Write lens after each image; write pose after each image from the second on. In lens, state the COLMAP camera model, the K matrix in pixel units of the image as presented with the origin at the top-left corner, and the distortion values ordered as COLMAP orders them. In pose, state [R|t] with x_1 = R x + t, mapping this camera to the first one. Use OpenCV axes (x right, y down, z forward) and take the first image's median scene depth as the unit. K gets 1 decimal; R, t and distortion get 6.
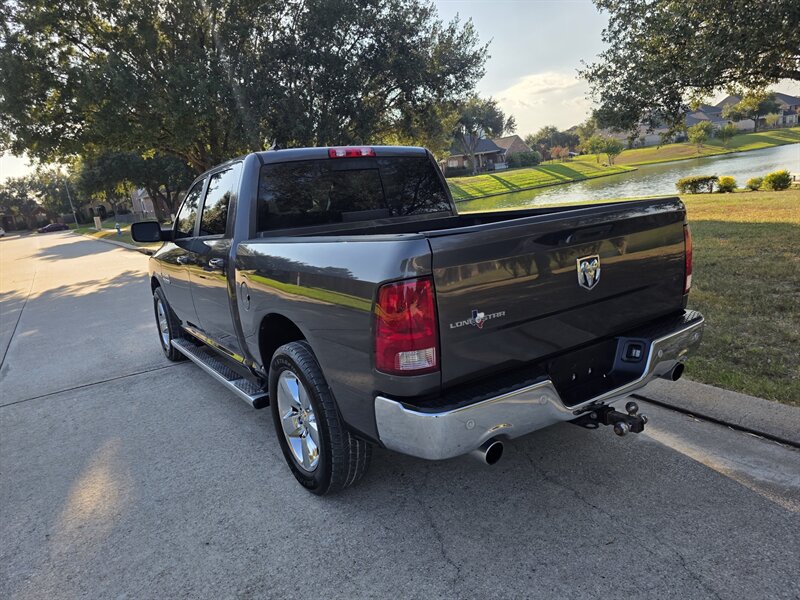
lens RADIAL K [[538.2, 0, 402.4], [0, 538.2, 299.3], [0, 0, 1]] dist [0.059752, -0.058235]
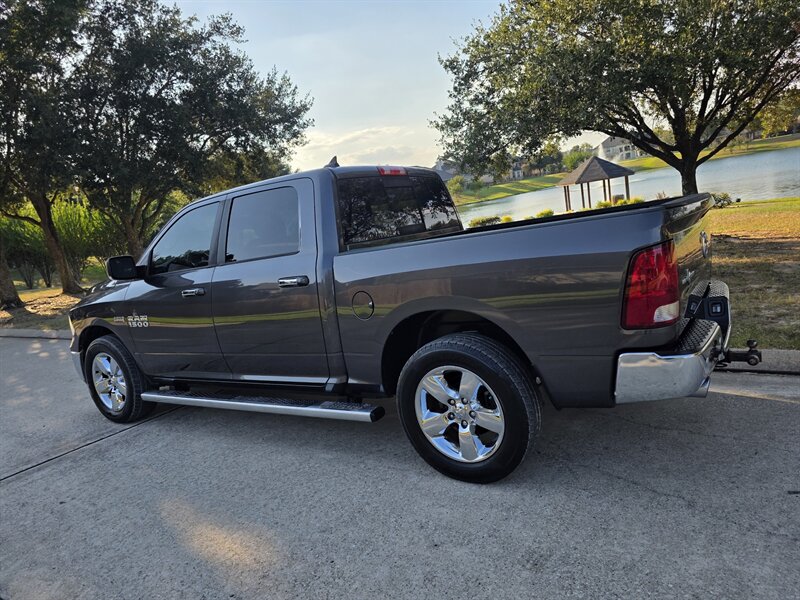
lens RADIAL K [[538.2, 0, 399.4], [0, 538.2, 298.4], [0, 0, 1]] dist [0.059752, -0.058235]
pose [[0.924065, -0.086093, 0.372413, -0.485135], [0.120701, 0.990176, -0.070588, 0.047921], [-0.362678, 0.110178, 0.925379, 0.051852]]
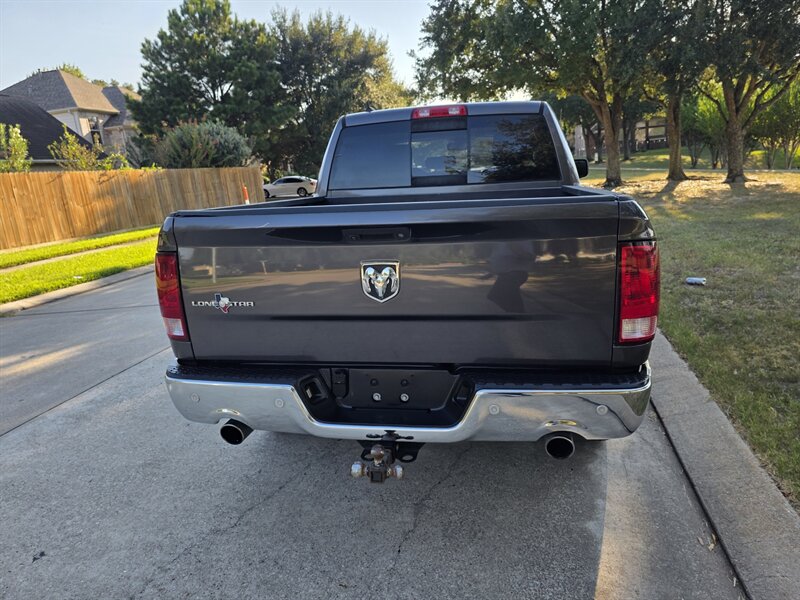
lens RADIAL K [[538.2, 0, 404.7], [0, 538.2, 300.9], [0, 0, 1]] dist [0.059752, -0.058235]
pose [[0.721889, 0.220059, -0.656087, 0.545504], [-0.147529, 0.975235, 0.164780, -0.096064], [0.676101, -0.022161, 0.736476, 0.250369]]
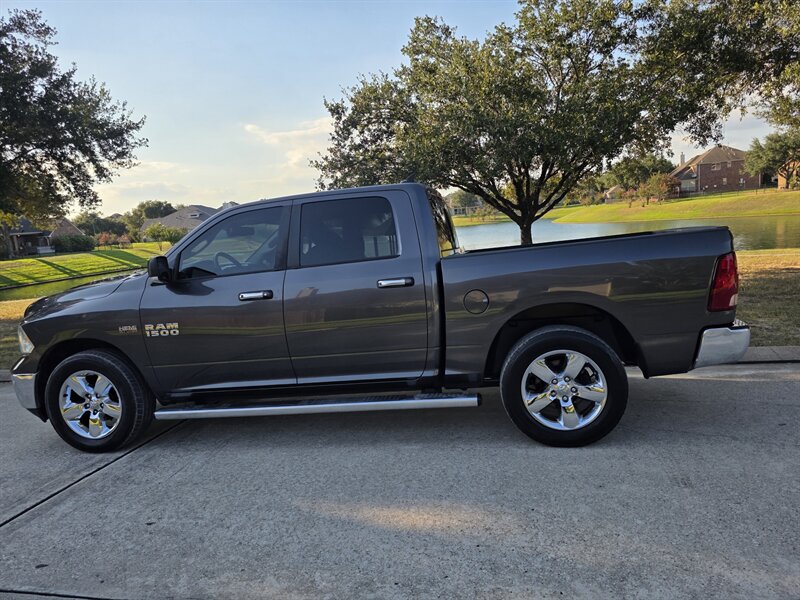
lens RADIAL K [[538.2, 0, 404.4], [0, 538.2, 306.3], [0, 0, 1]] dist [0.059752, -0.058235]
pose [[0.699837, -0.042270, 0.713051, -0.980409], [0.148505, 0.985046, -0.087358, 0.064418], [-0.698695, 0.167027, 0.695648, 0.263628]]
